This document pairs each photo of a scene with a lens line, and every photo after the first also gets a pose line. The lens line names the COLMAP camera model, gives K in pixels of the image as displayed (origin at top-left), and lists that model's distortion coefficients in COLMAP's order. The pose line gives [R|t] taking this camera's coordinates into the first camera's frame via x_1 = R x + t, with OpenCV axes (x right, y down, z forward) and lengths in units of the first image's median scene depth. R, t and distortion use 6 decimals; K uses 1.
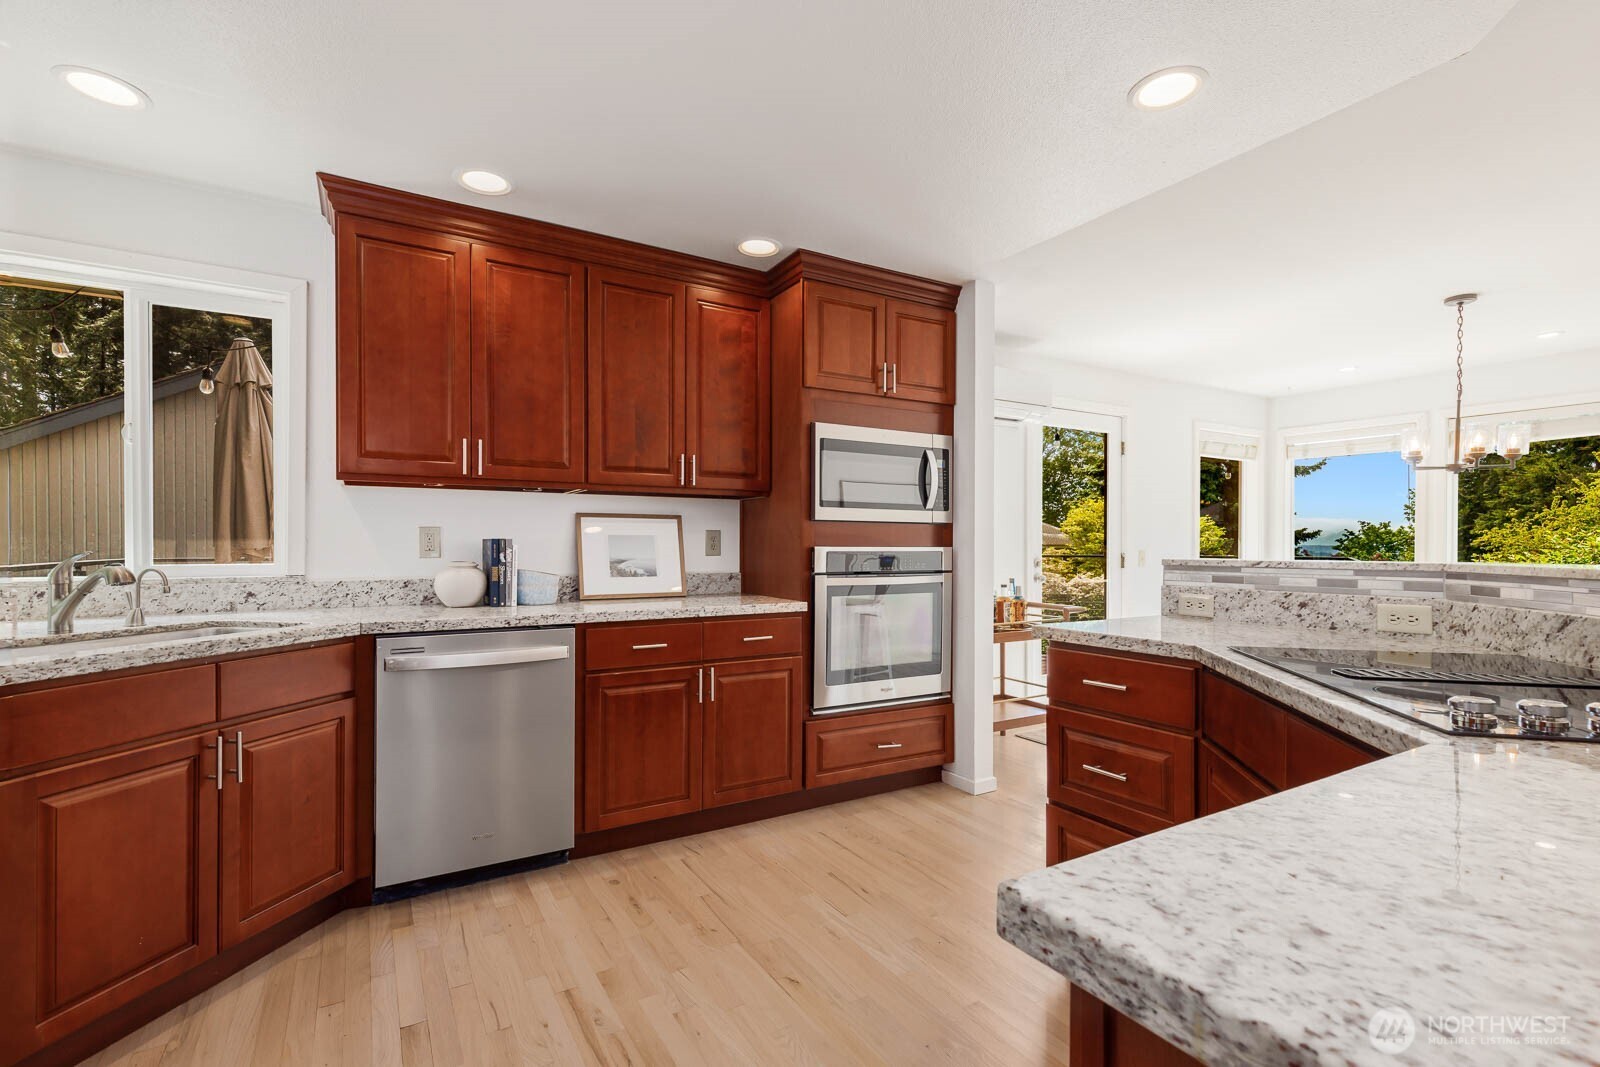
lens RADIAL K [[724.2, 0, 801.5], [0, 724.2, 539.7], [0, 0, 1]] dist [0.007982, -0.000325]
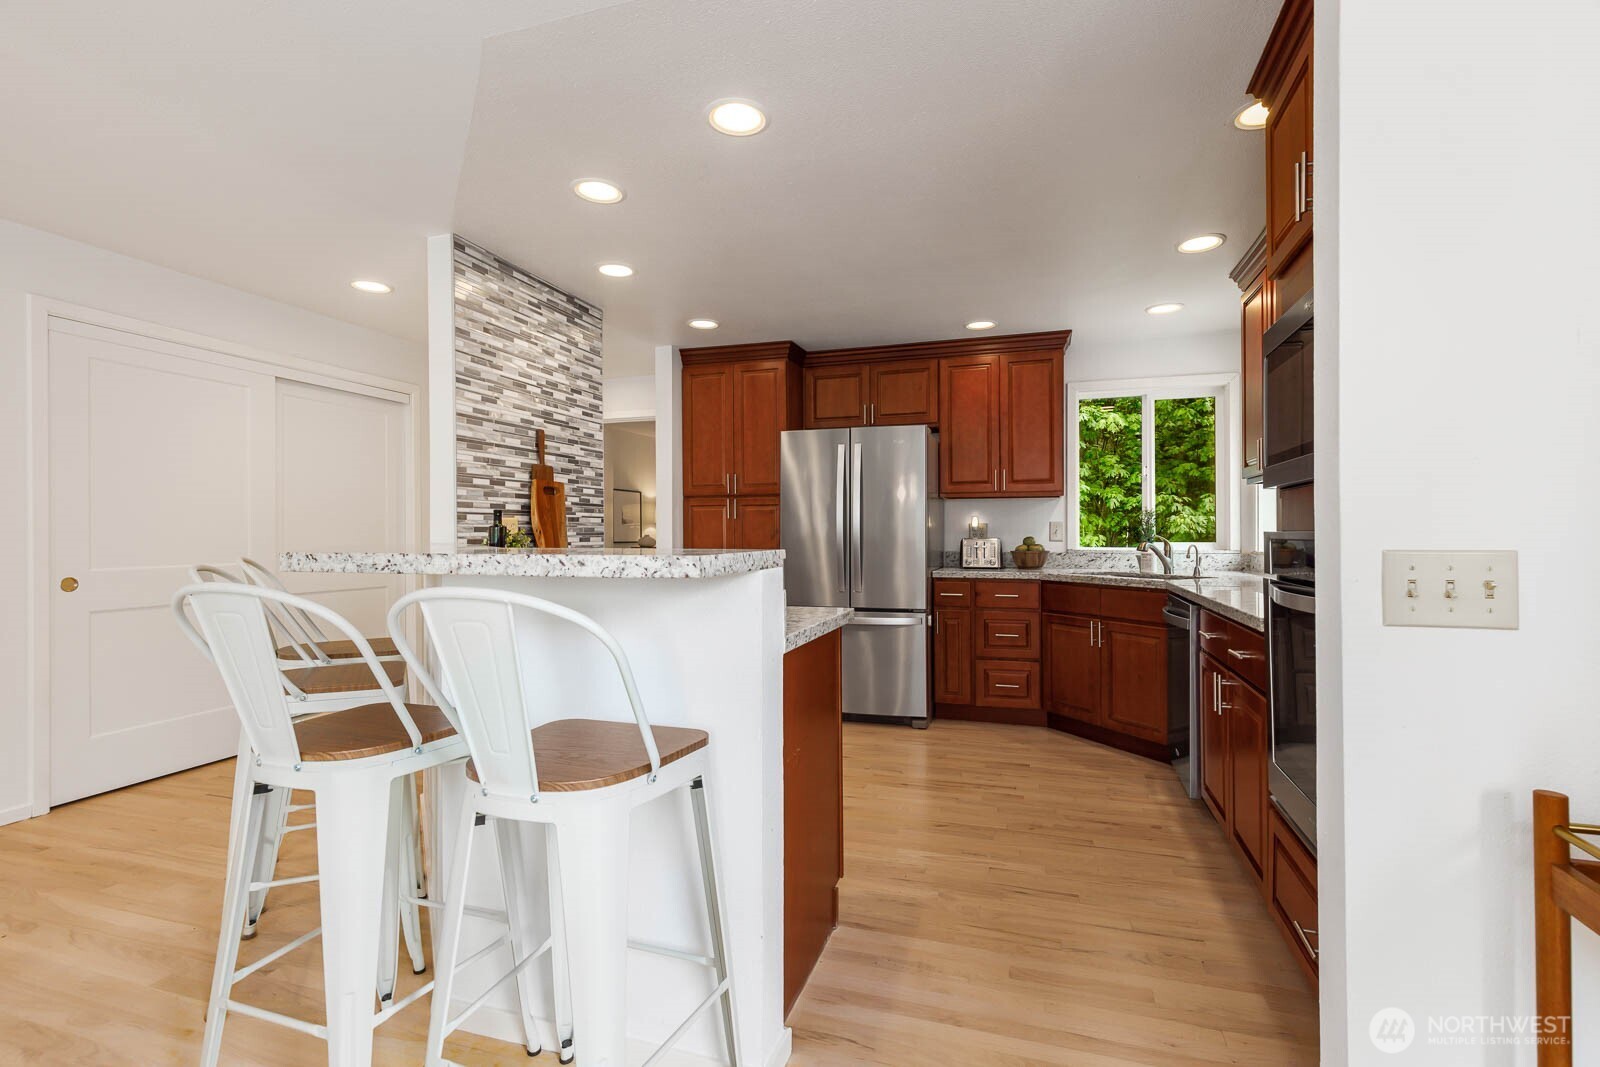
lens RADIAL K [[724.2, 0, 807.8], [0, 724.2, 529.9], [0, 0, 1]] dist [0.007982, -0.000325]
pose [[-0.748420, -0.003653, -0.663215, 1.085901], [0.007151, 0.999882, -0.013577, 0.020554], [0.663187, -0.014905, -0.748306, 1.787427]]
